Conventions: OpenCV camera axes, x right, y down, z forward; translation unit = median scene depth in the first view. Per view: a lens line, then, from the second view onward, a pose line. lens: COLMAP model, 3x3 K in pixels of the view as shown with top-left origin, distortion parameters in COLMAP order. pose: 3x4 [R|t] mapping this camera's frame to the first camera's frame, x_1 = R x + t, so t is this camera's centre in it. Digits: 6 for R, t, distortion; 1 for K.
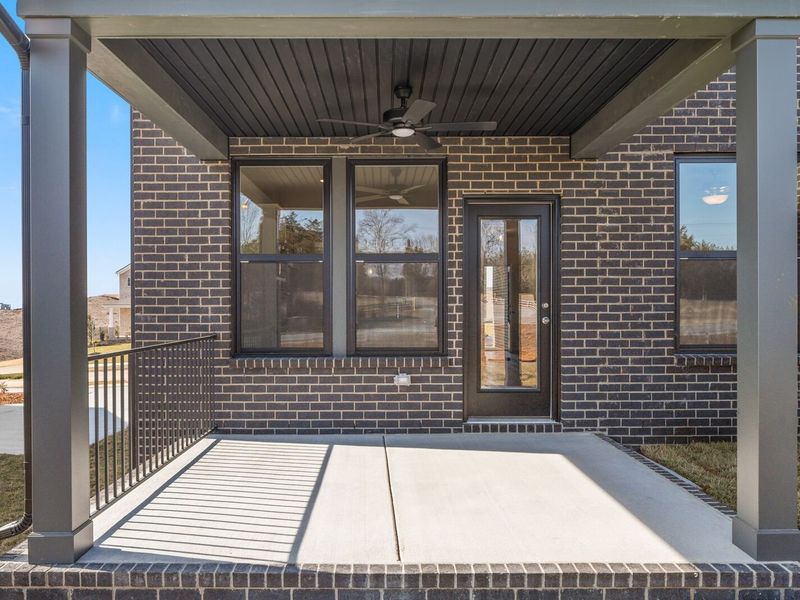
lens RADIAL K [[632.7, 0, 398.0], [0, 632.7, 305.1], [0, 0, 1]] dist [0.000656, -0.005778]
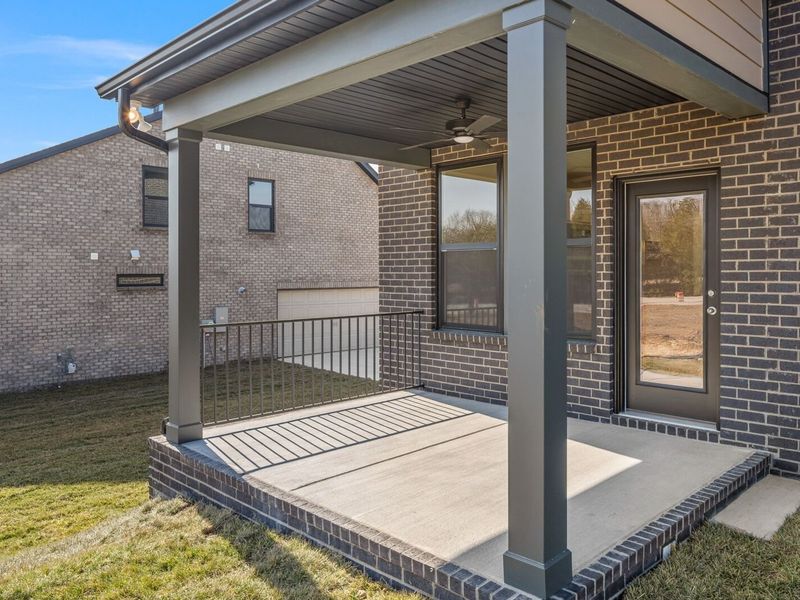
lens RADIAL K [[632.7, 0, 430.2], [0, 632.7, 269.0], [0, 0, 1]] dist [0.000656, -0.005778]
pose [[0.714889, -0.000841, -0.699237, 0.575125], [0.000361, 1.000000, -0.000834, -0.032640], [0.699238, 0.000344, 0.714889, 0.121126]]
